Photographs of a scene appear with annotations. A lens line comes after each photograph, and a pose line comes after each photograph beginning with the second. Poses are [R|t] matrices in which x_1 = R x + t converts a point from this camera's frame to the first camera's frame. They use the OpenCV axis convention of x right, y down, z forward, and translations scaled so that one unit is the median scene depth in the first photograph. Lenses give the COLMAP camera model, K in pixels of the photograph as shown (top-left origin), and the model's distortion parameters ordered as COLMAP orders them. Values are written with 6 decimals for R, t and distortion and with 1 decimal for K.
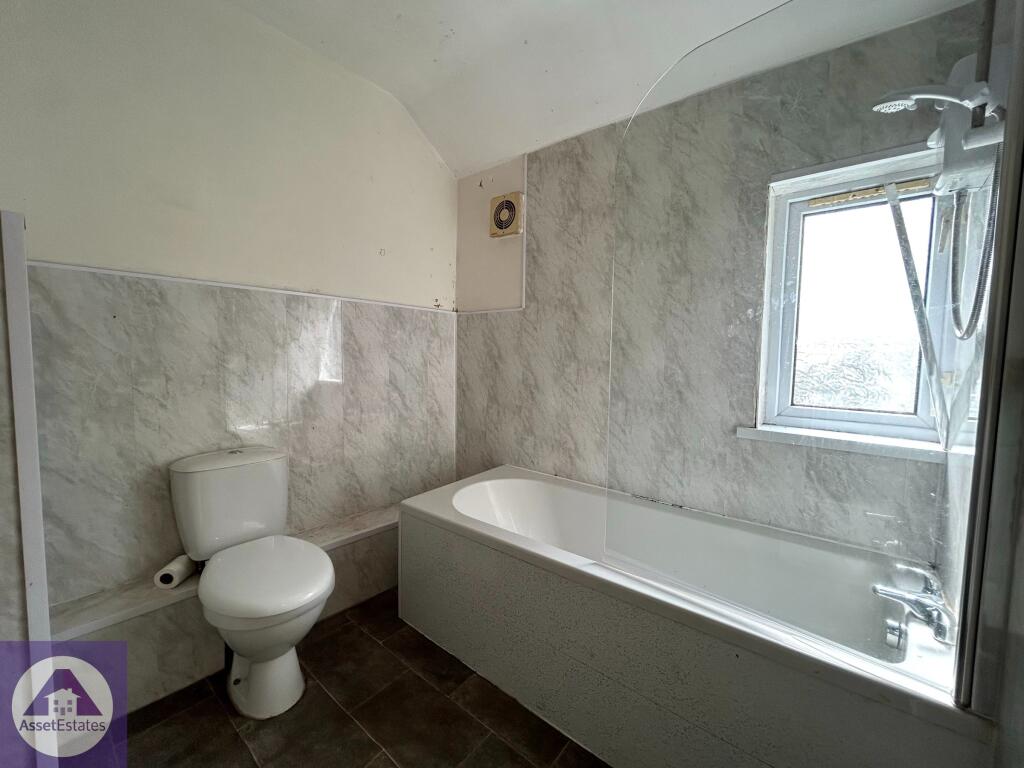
lens RADIAL K [[408.3, 0, 512.4], [0, 408.3, 380.0], [0, 0, 1]] dist [0.000324, 0.000333]
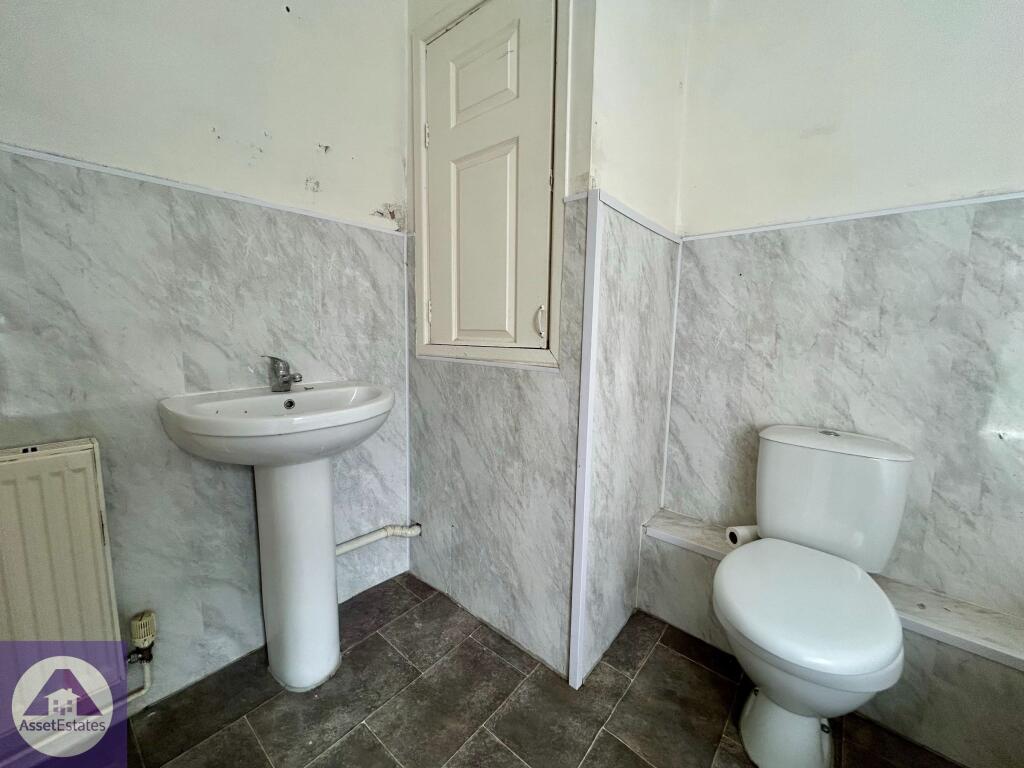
lens RADIAL K [[408.3, 0, 511.5], [0, 408.3, 383.7], [0, 0, 1]] dist [0.000324, 0.000333]
pose [[-0.005284, 0.103570, -0.994608, 0.095827], [-0.094401, 0.990129, 0.103605, 0.065287], [0.995520, 0.094439, 0.004546, 0.415031]]
